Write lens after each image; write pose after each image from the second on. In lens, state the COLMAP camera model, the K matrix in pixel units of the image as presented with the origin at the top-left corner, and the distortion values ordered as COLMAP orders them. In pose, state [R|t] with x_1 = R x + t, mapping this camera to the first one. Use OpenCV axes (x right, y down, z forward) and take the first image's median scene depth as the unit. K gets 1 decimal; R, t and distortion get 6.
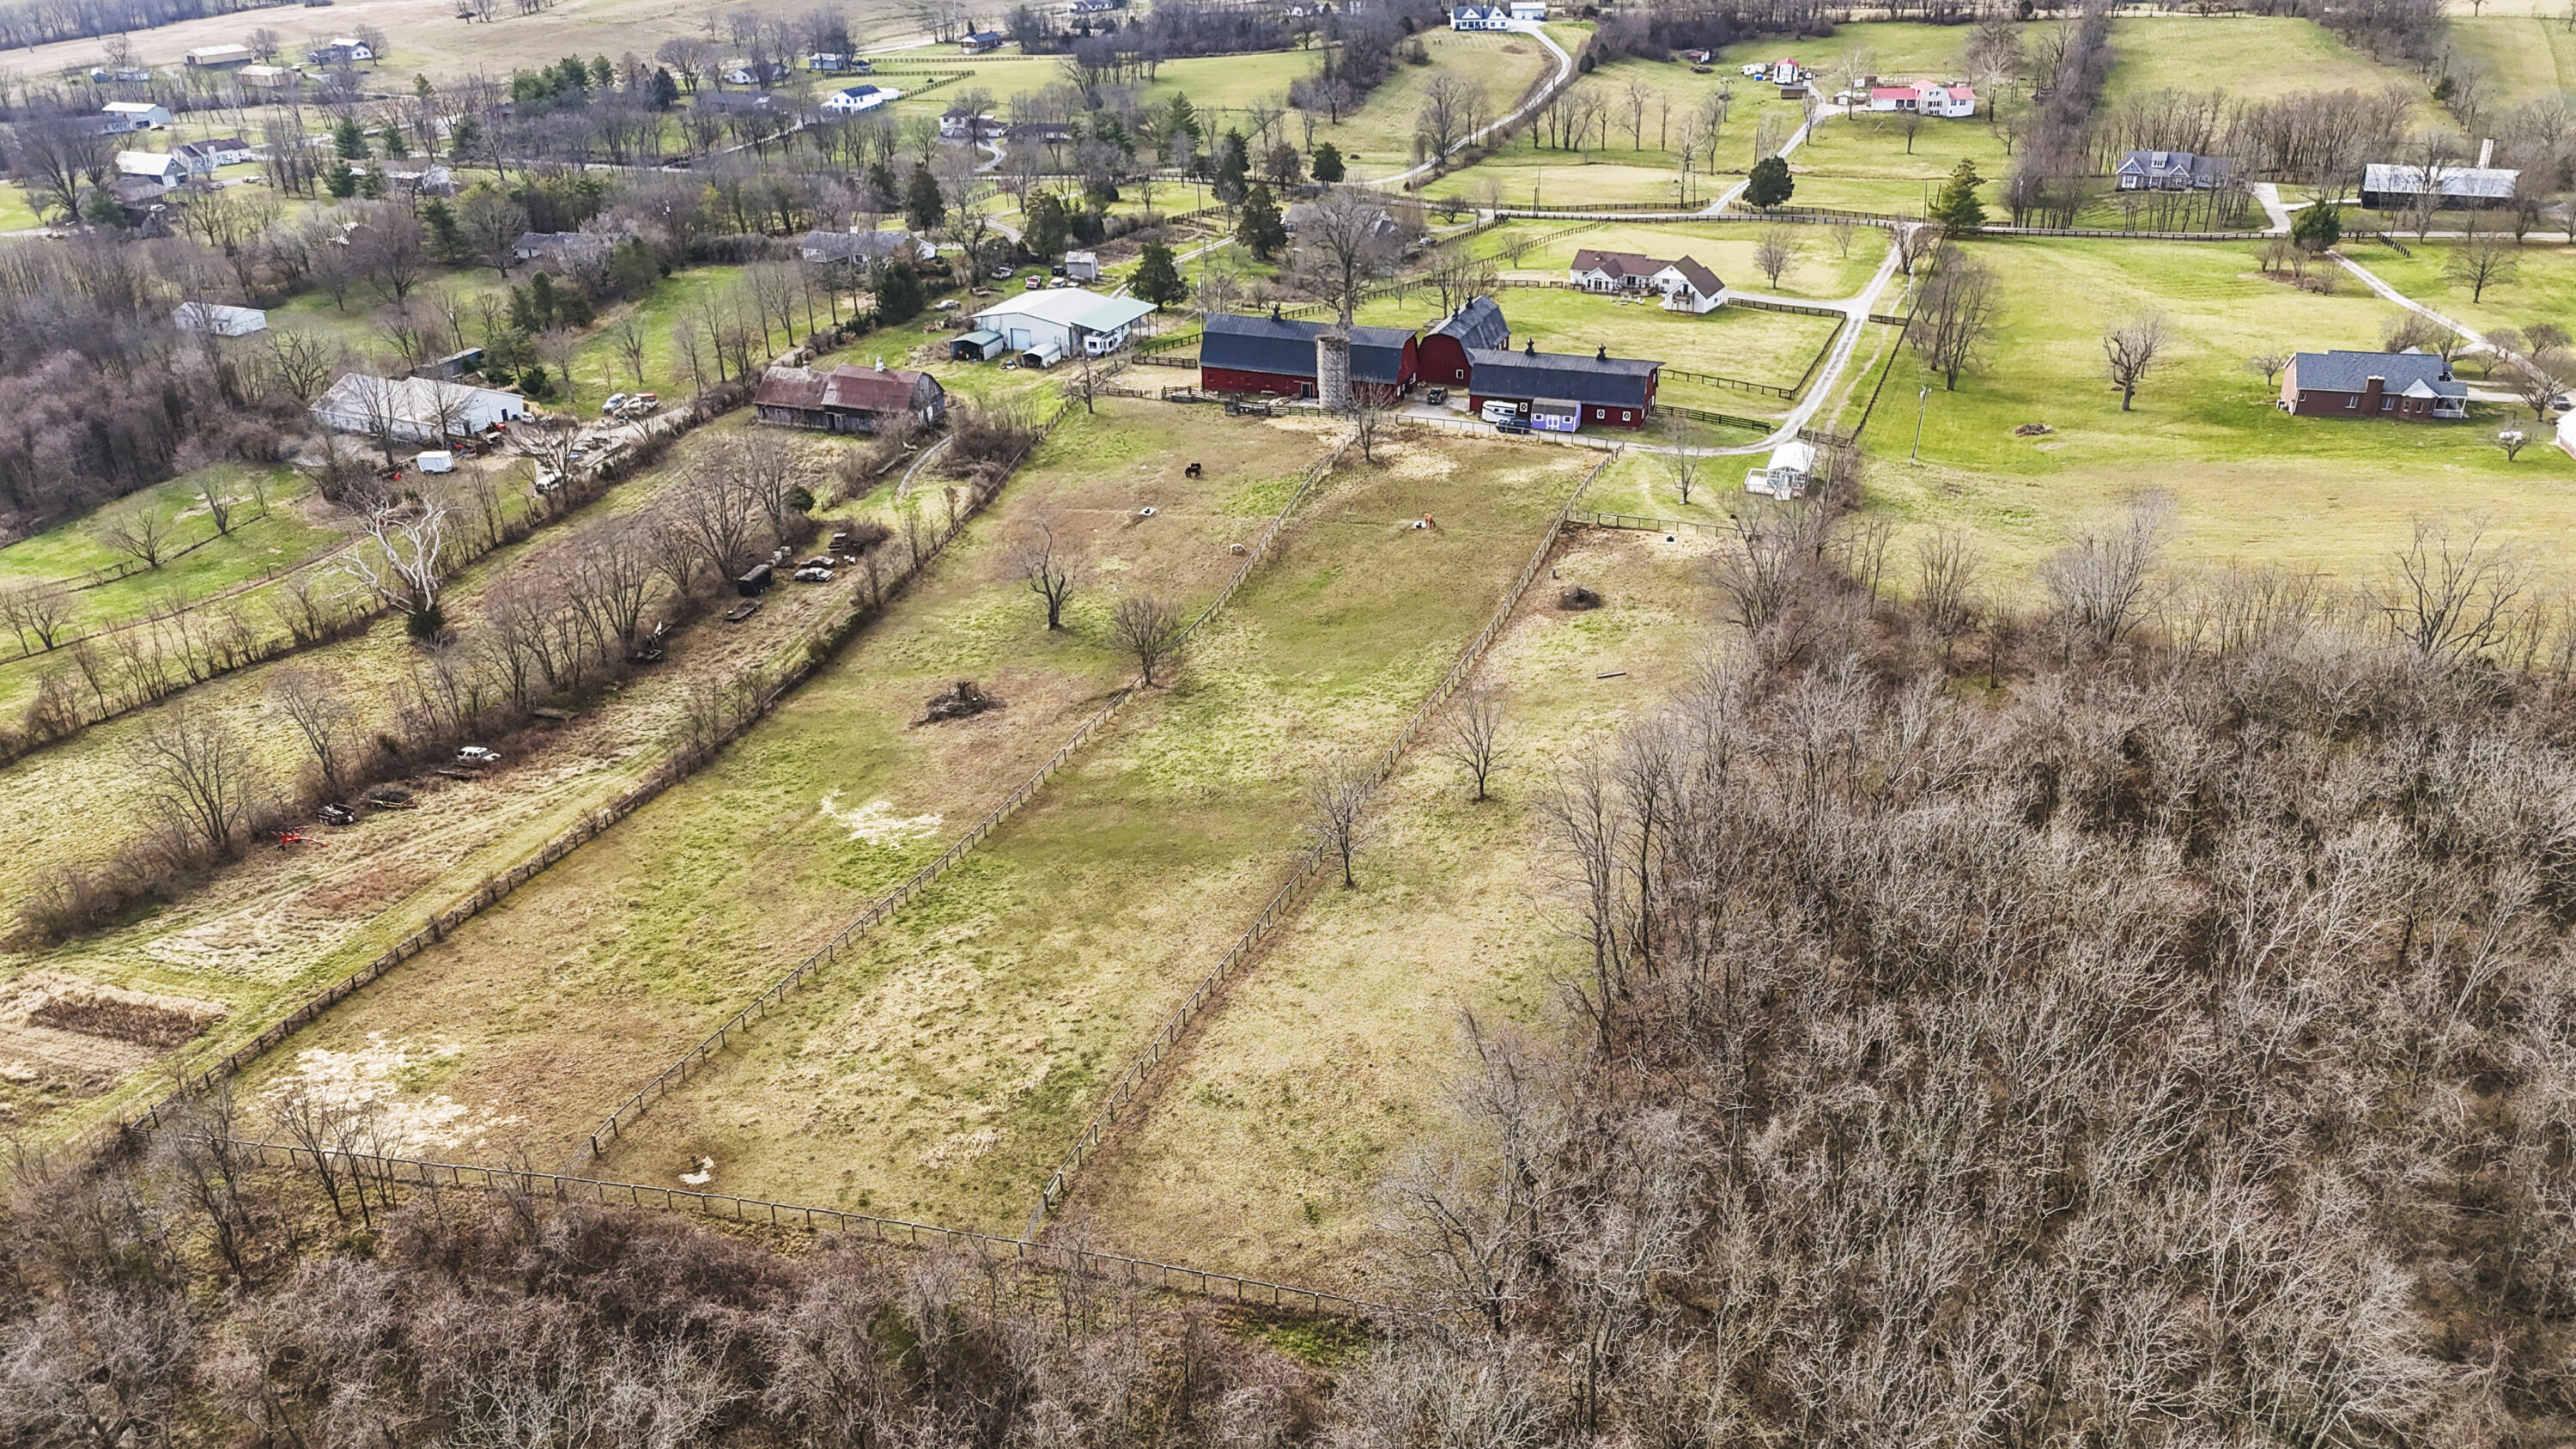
lens RADIAL K [[1913.7, 0, 1293.4], [0, 1913.7, 723.4], [0, 0, 1]] dist [0.067224, -0.055598]
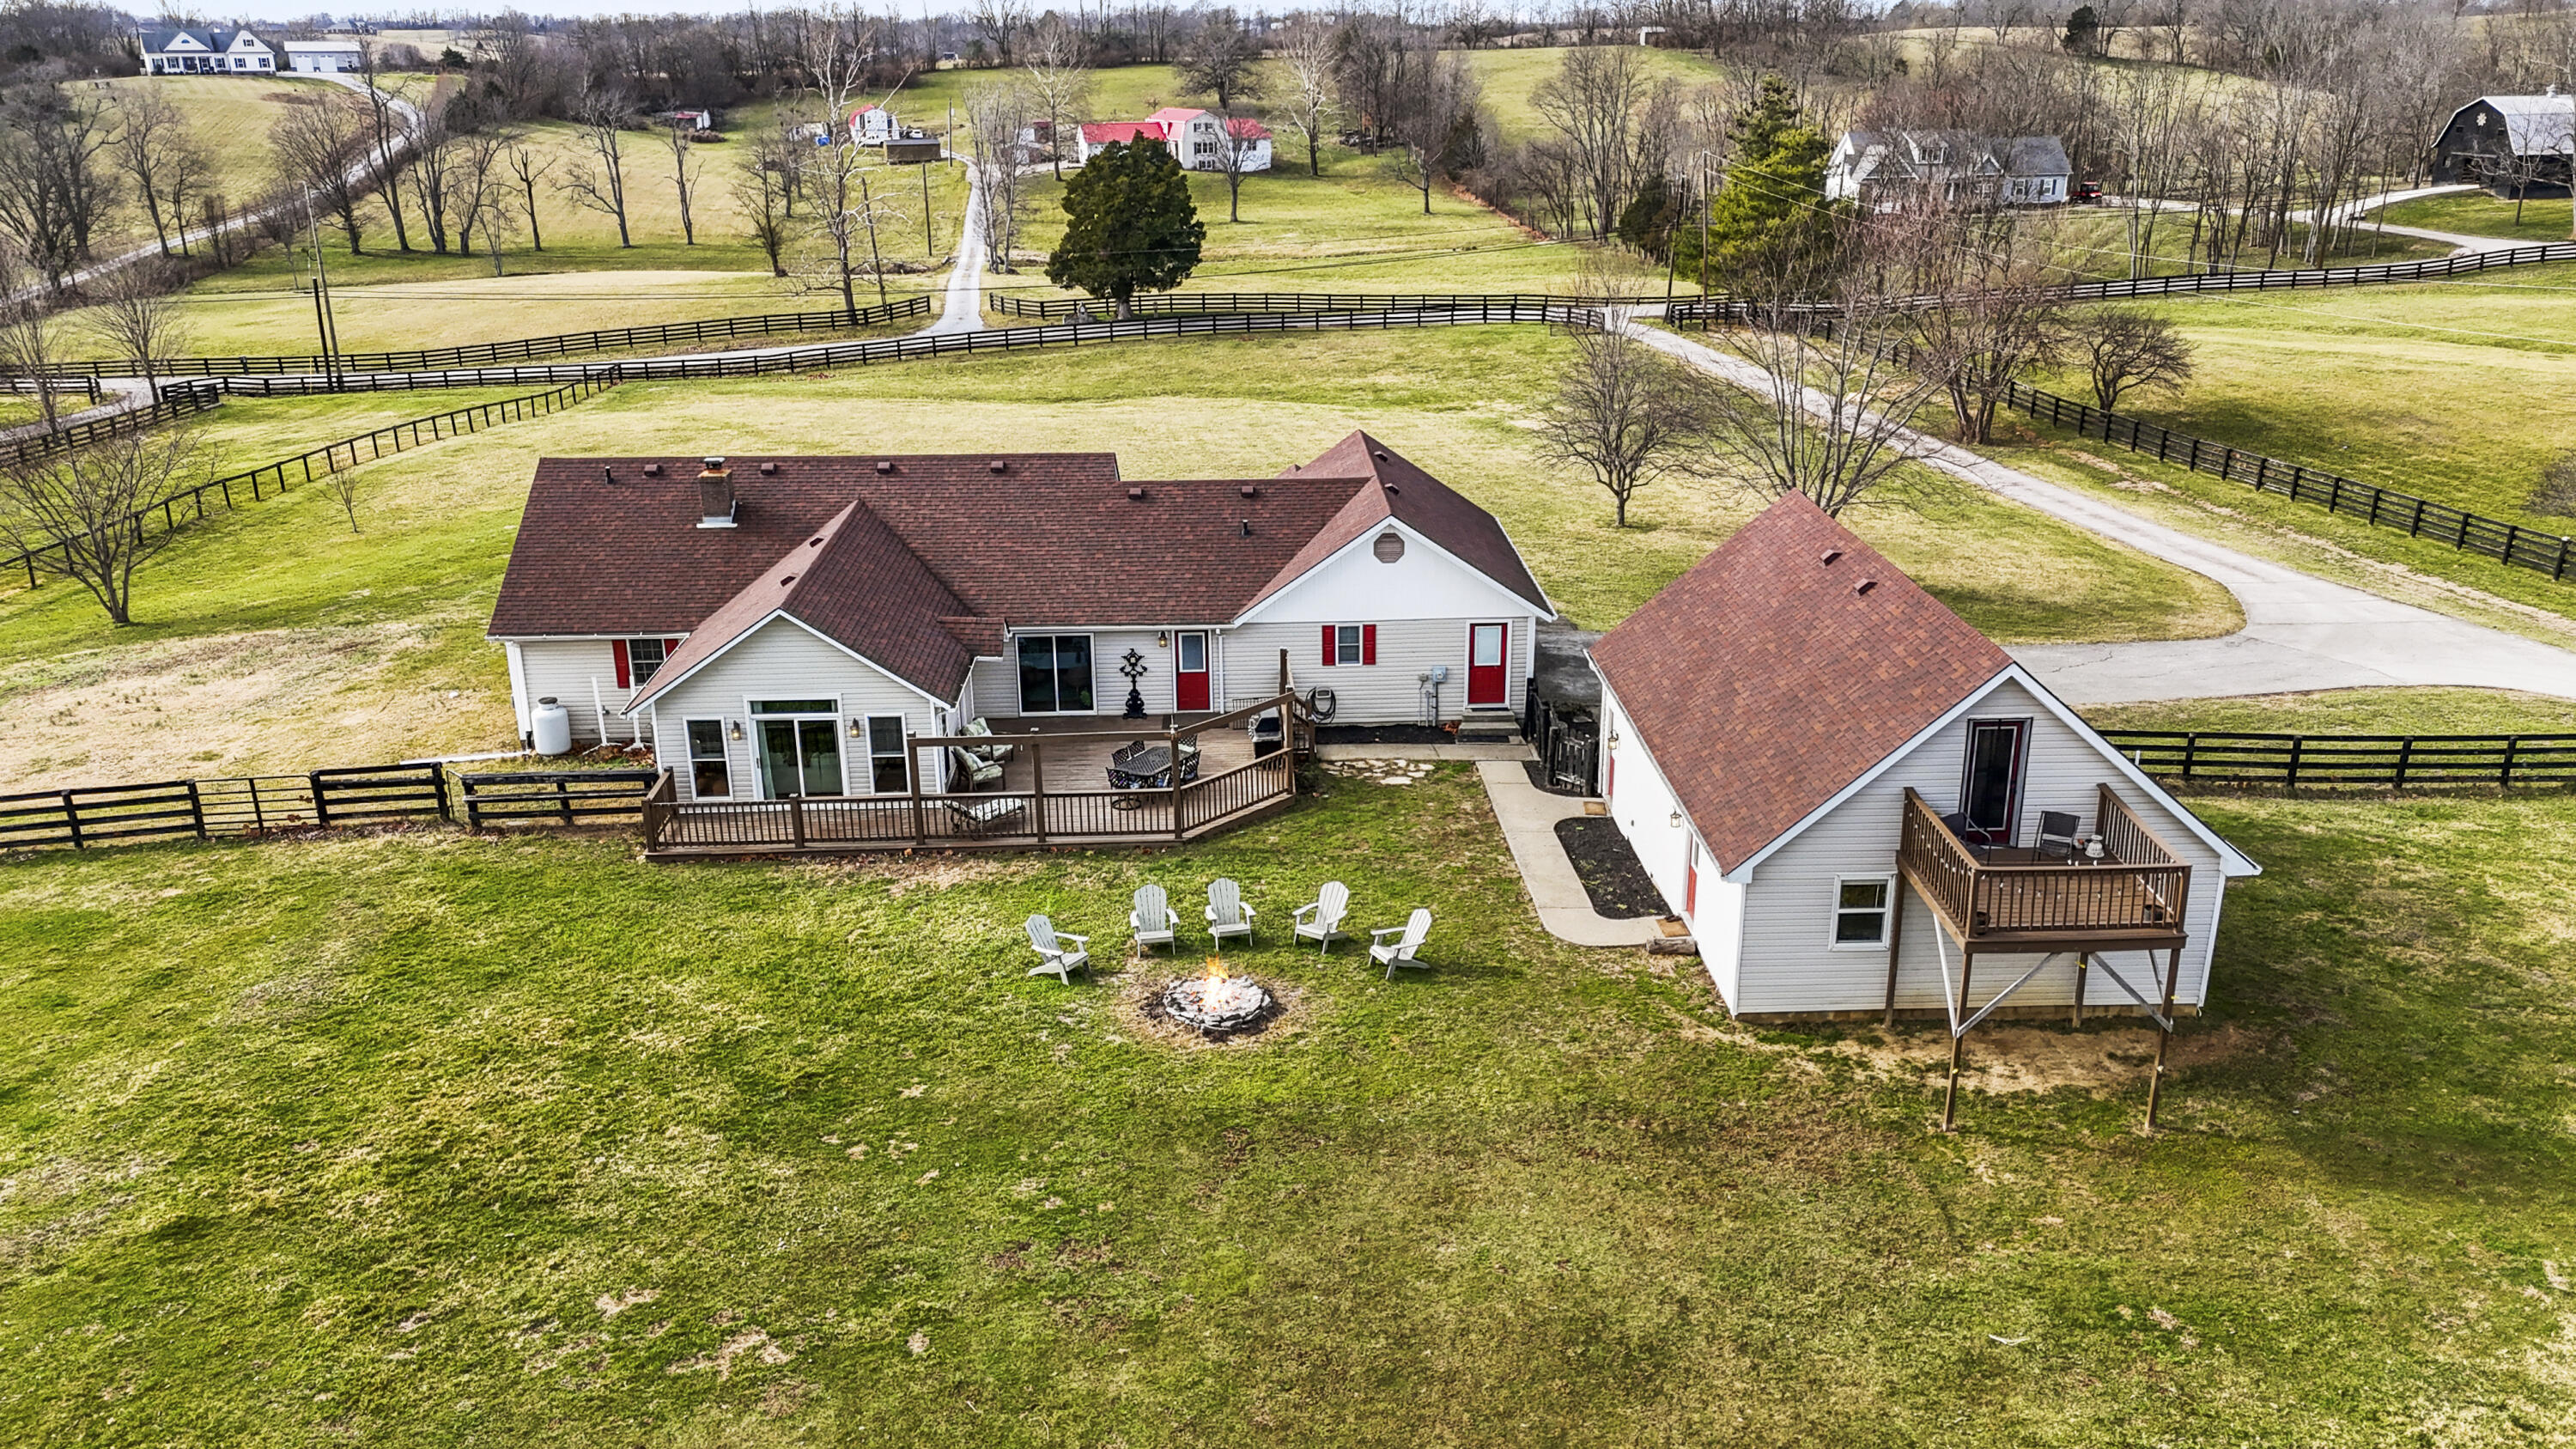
lens RADIAL K [[1913.7, 0, 1276.7], [0, 1913.7, 722.7], [0, 0, 1]] dist [0.067224, -0.055598]
pose [[0.865841, -0.160733, 0.473799, 0.175293], [0.213530, 0.975128, -0.059409, -0.290984], [-0.452466, 0.152609, 0.878627, 1.193908]]
